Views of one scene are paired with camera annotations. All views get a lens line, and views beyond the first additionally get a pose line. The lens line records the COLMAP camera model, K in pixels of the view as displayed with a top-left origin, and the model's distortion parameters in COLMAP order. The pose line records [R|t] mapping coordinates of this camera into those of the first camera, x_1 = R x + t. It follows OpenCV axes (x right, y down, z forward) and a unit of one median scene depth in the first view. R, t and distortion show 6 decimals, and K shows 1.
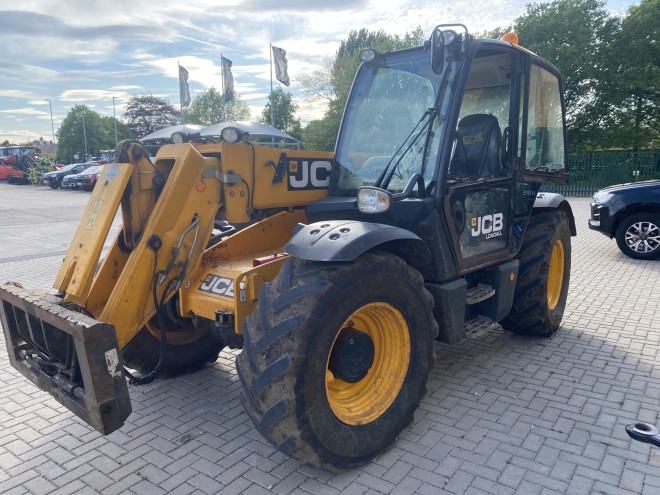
lens RADIAL K [[505.7, 0, 330.0], [0, 505.7, 247.5], [0, 0, 1]] dist [0.013764, -0.001549]
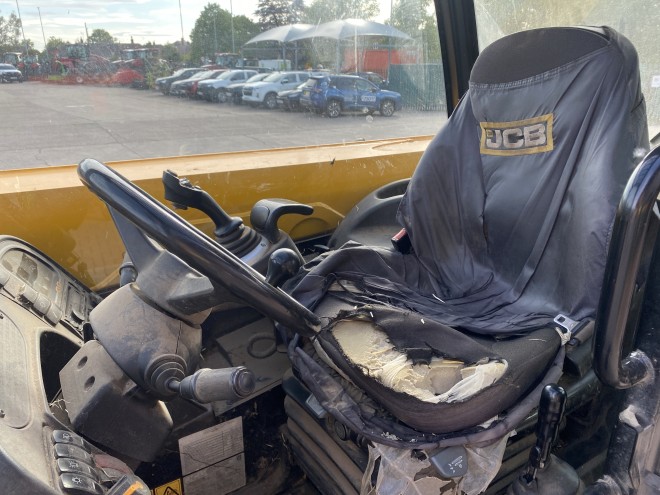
lens RADIAL K [[510.1, 0, 322.1], [0, 510.1, 250.7], [0, 0, 1]] dist [0.014433, -0.009878]
pose [[0.964307, 0.095775, -0.246859, 0.292669], [-0.048981, 0.980723, 0.189163, -0.224860], [0.260218, -0.170320, 0.950409, 0.813329]]
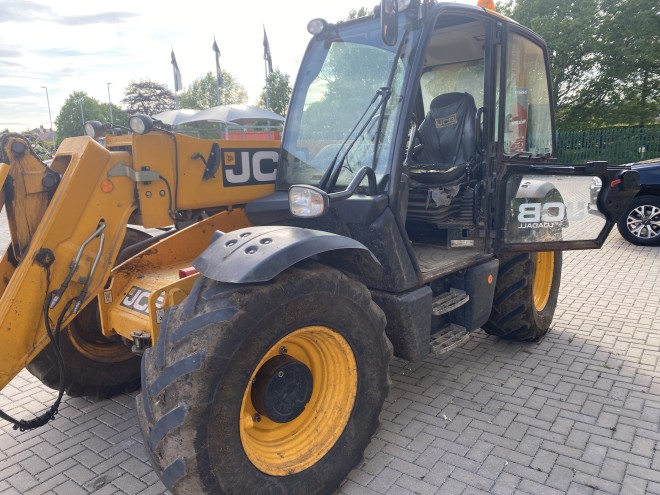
lens RADIAL K [[506.3, 0, 326.5], [0, 506.3, 245.3], [0, 0, 1]] dist [0.011738, 0.001253]
pose [[0.999745, -0.017548, -0.014232, 0.102077], [0.017964, 0.999400, 0.029621, -0.036217], [0.013704, -0.029869, 0.999460, 0.138220]]
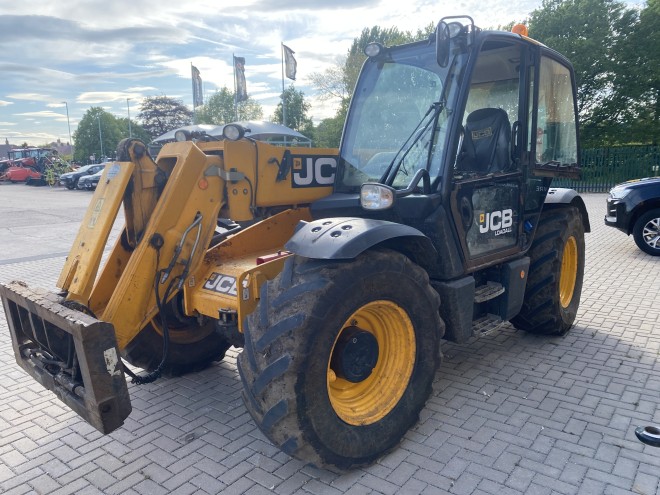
lens RADIAL K [[506.3, 0, 326.7], [0, 506.3, 247.3], [0, 0, 1]] dist [0.012965, -0.004148]
pose [[0.999446, -0.005361, -0.032843, 0.016454], [0.005438, 0.999983, 0.002261, 0.001696], [0.032831, -0.002438, 0.999458, 0.011202]]
